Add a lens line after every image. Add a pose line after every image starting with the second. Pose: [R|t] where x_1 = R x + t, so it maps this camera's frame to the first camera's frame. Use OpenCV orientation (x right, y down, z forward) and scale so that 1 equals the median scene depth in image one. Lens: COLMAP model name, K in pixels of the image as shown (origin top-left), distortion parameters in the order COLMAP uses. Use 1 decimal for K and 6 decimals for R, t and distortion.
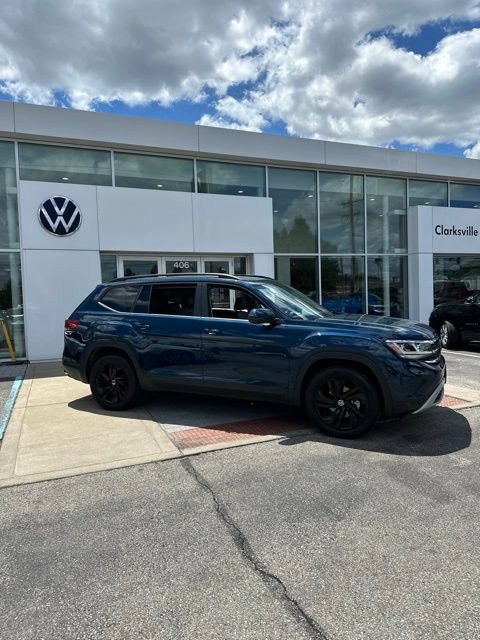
lens RADIAL K [[454.4, 0, 243.4], [0, 454.4, 319.6], [0, 0, 1]] dist [0.010743, -0.020489]
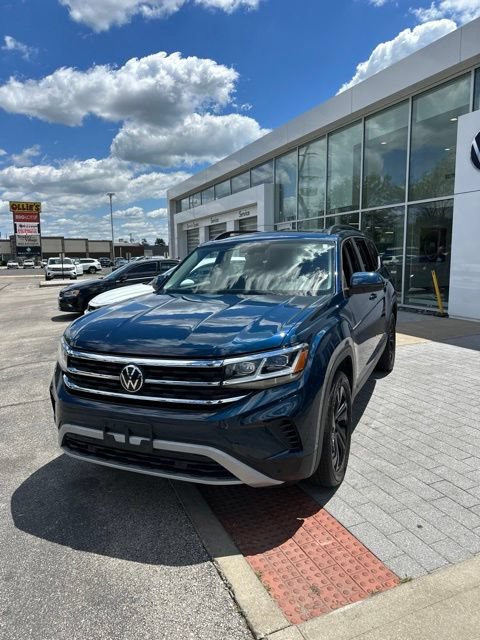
lens RADIAL K [[449.9, 0, 244.1], [0, 449.9, 314.1], [0, 0, 1]] dist [0.035603, -0.044693]
pose [[0.009870, 0.158353, -0.987333, 0.456641], [-0.030484, 0.986970, 0.157990, -0.045893], [0.999487, 0.028539, 0.014568, 0.560405]]
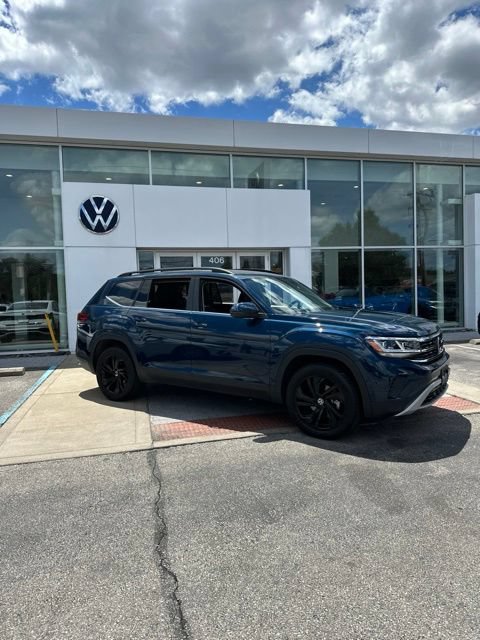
lens RADIAL K [[454.4, 0, 242.5], [0, 454.4, 319.2], [0, 0, 1]] dist [0.010743, -0.020489]
pose [[0.987466, 0.009513, -0.157547, 0.092803], [-0.008195, 0.999926, 0.009012, 0.001175], [0.157621, -0.007608, 0.987470, 0.014923]]
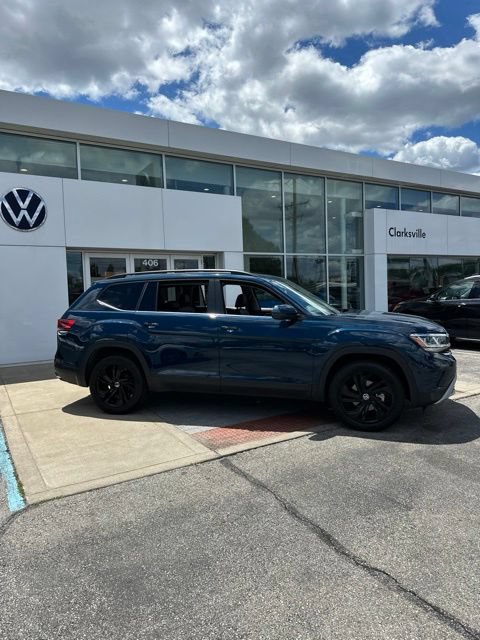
lens RADIAL K [[454.4, 0, 244.7], [0, 454.4, 316.3], [0, 0, 1]] dist [0.010743, -0.020489]
pose [[0.989397, -0.009525, 0.144923, -0.092283], [0.010679, 0.999917, -0.007191, 0.003383], [-0.144842, 0.008663, 0.989417, 0.013064]]
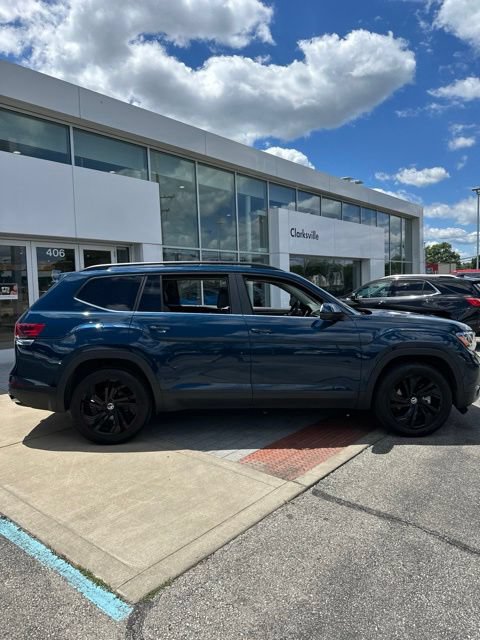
lens RADIAL K [[454.4, 0, 244.8], [0, 454.4, 318.6], [0, 0, 1]] dist [0.010743, -0.020489]
pose [[0.888148, -0.021949, 0.459033, -0.249149], [0.021350, 0.999751, 0.006495, -0.002102], [-0.459062, 0.004032, 0.888395, 0.141317]]
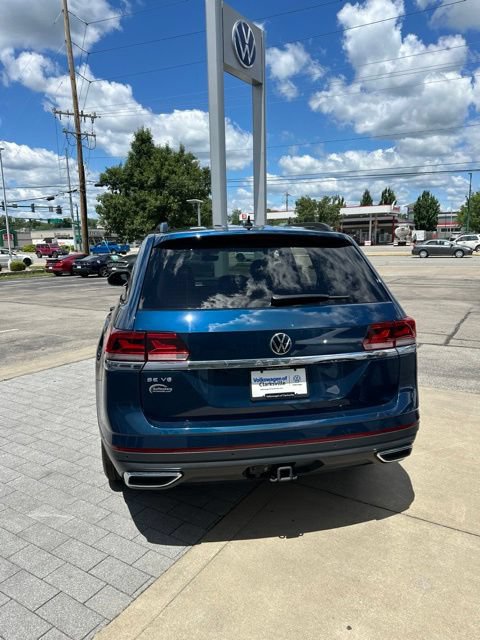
lens RADIAL K [[449.9, 0, 242.8], [0, 449.9, 322.3], [0, 0, 1]] dist [0.035603, -0.044693]
pose [[-0.582509, -0.101174, 0.806503, -0.390338], [0.073192, 0.981663, 0.176011, -0.047333], [-0.809523, 0.161557, -0.564422, 0.843063]]
